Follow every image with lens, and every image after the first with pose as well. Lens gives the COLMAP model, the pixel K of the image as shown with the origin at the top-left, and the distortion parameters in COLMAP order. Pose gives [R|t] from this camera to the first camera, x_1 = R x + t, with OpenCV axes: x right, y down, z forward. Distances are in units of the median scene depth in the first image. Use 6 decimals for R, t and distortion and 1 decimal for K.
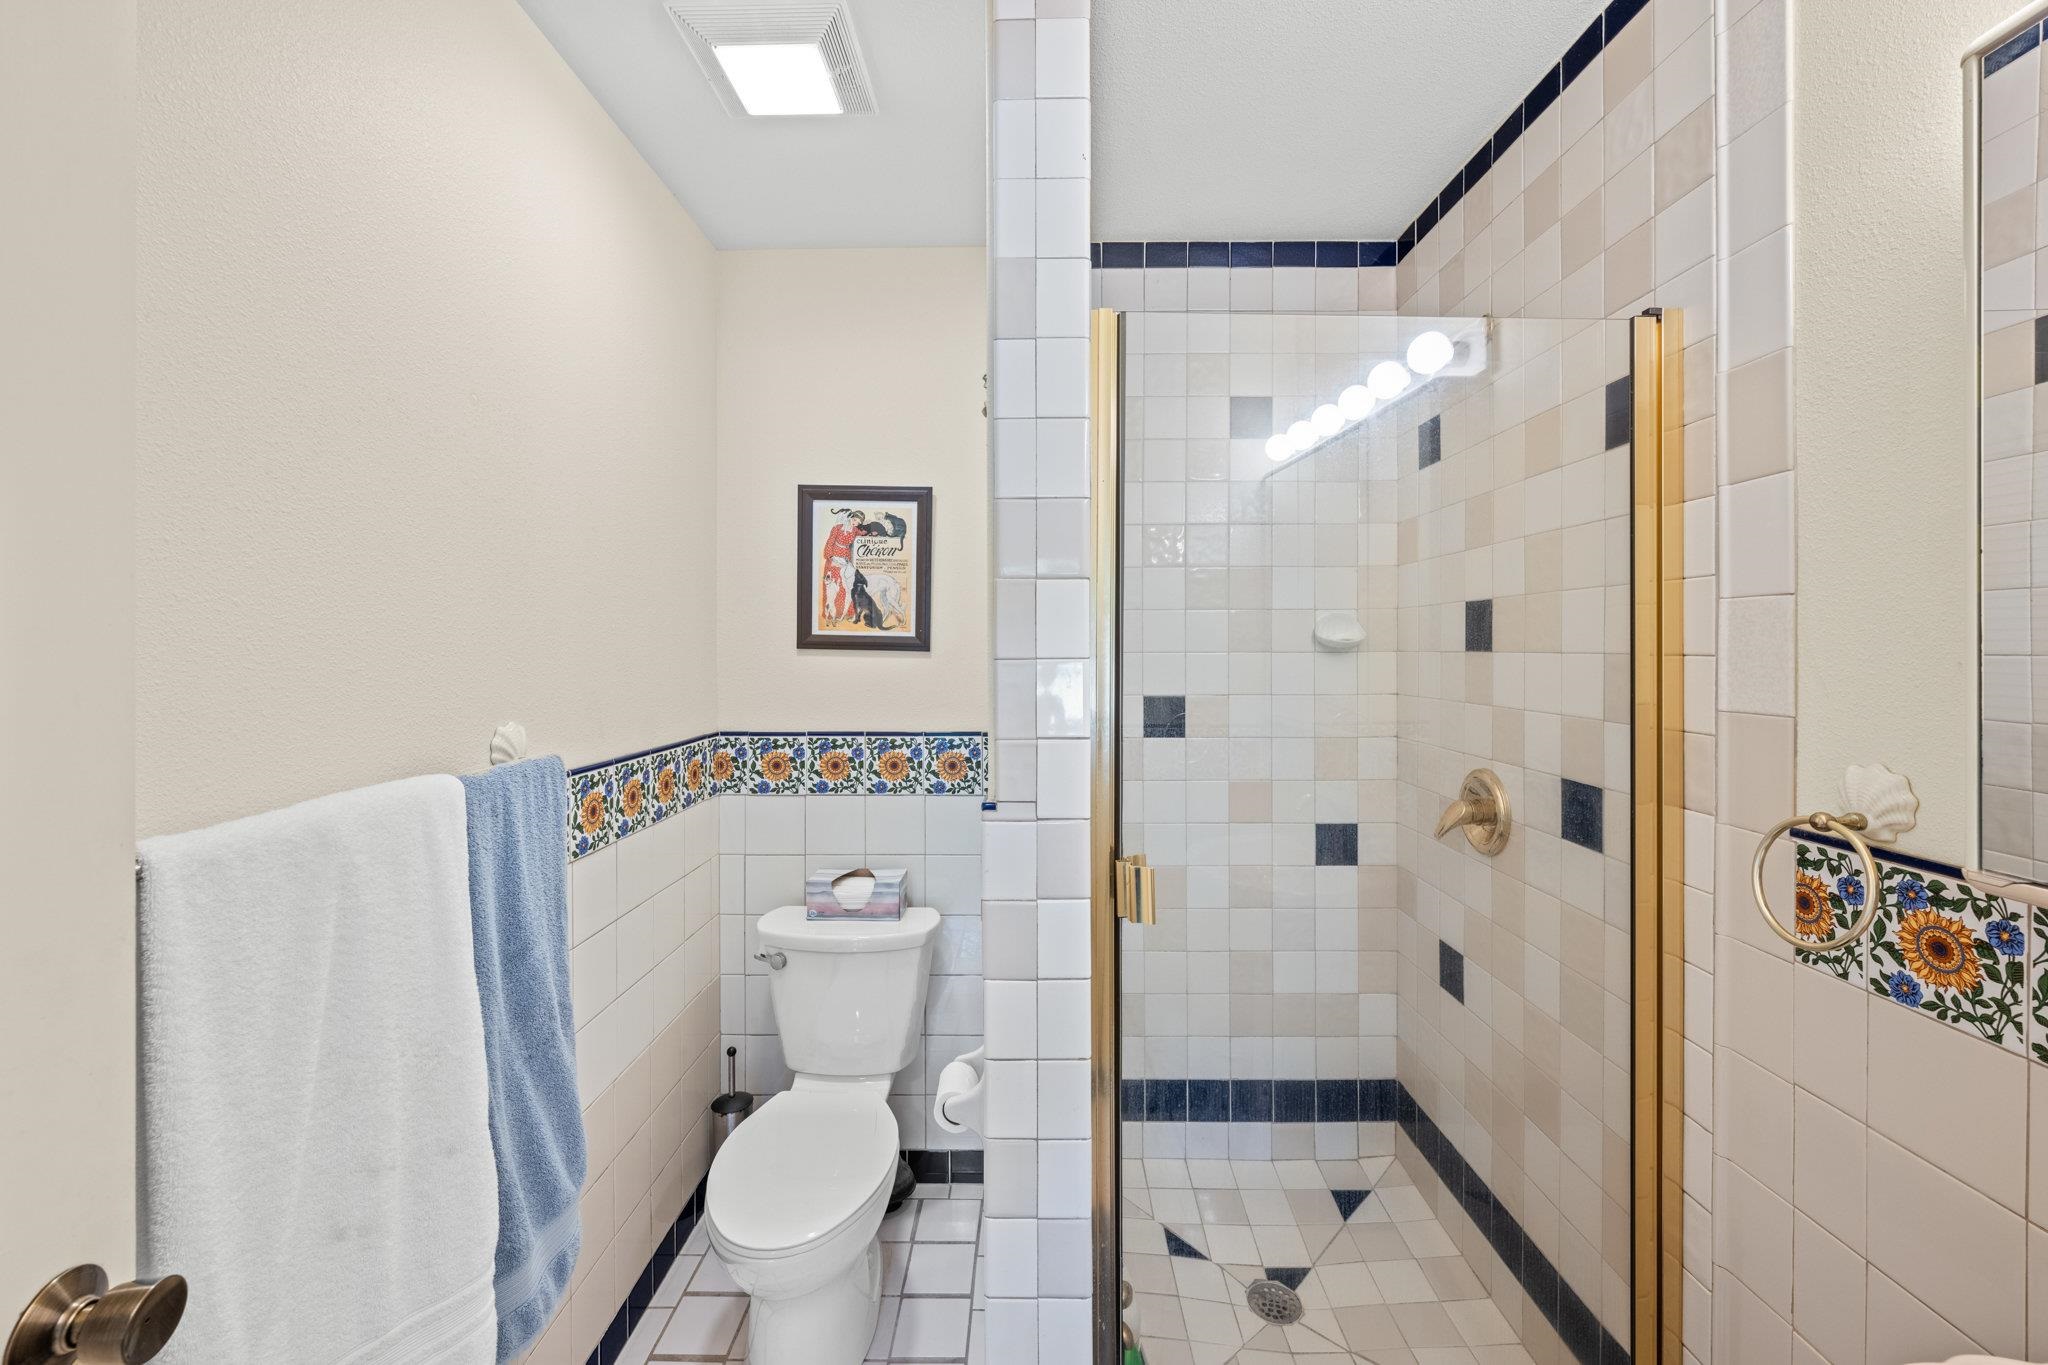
lens RADIAL K [[821.1, 0, 1026.6], [0, 821.1, 657.6], [0, 0, 1]] dist [-0.000637, -0.000278]
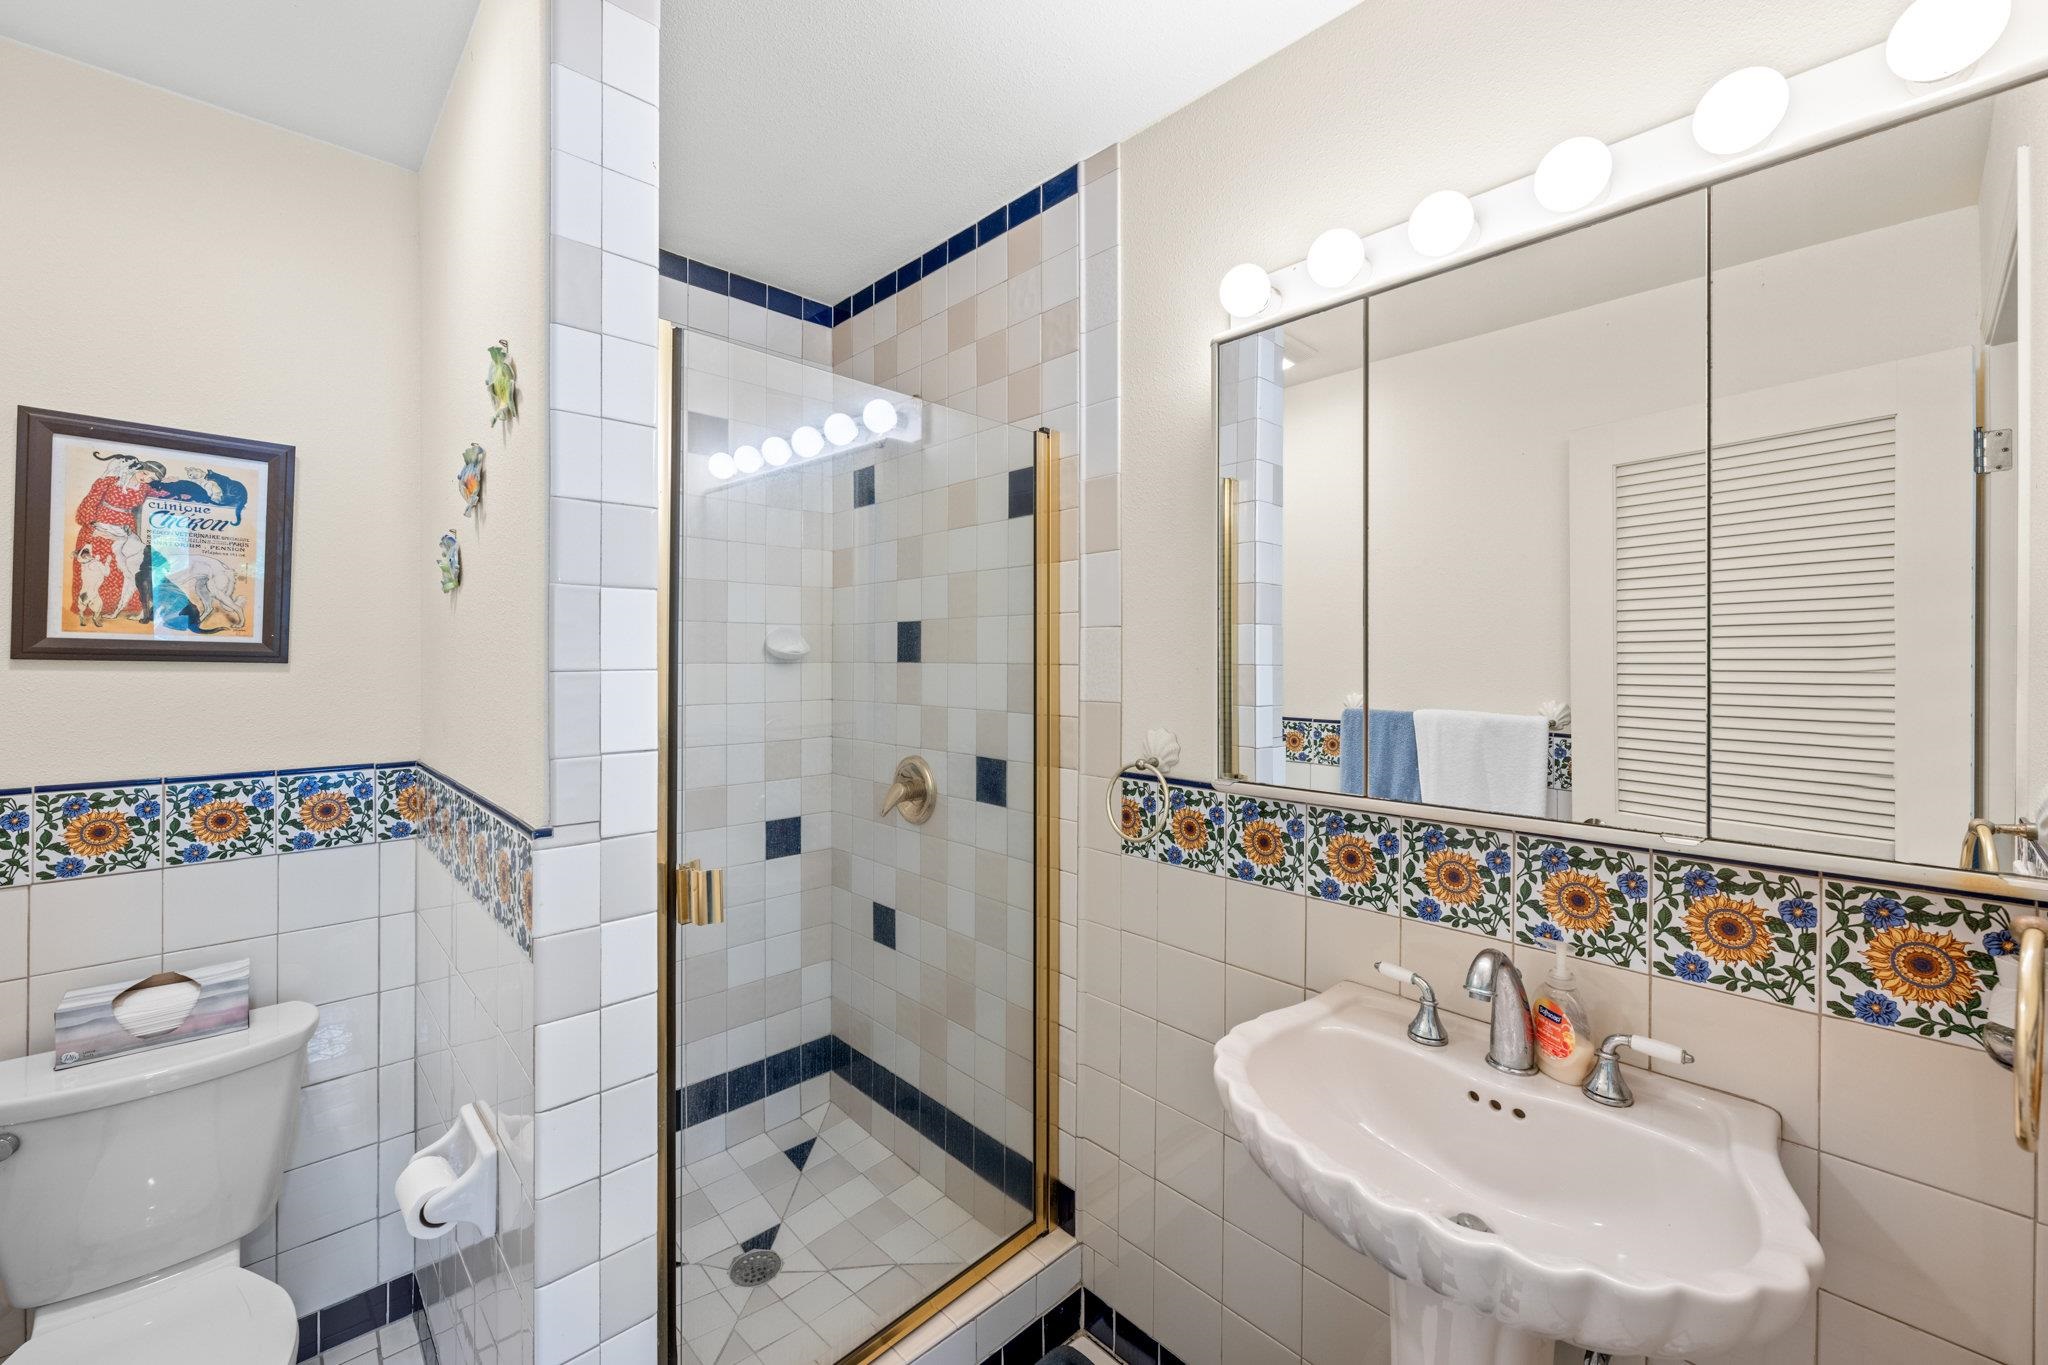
lens RADIAL K [[814.9, 0, 1025.8], [0, 814.9, 669.9], [0, 0, 1]] dist [-0.000893, -0.000019]
pose [[0.717116, -0.008006, 0.696907, -0.212671], [0.006208, 0.999968, 0.005100, -0.001270], [-0.696926, 0.000669, 0.717143, -0.014384]]
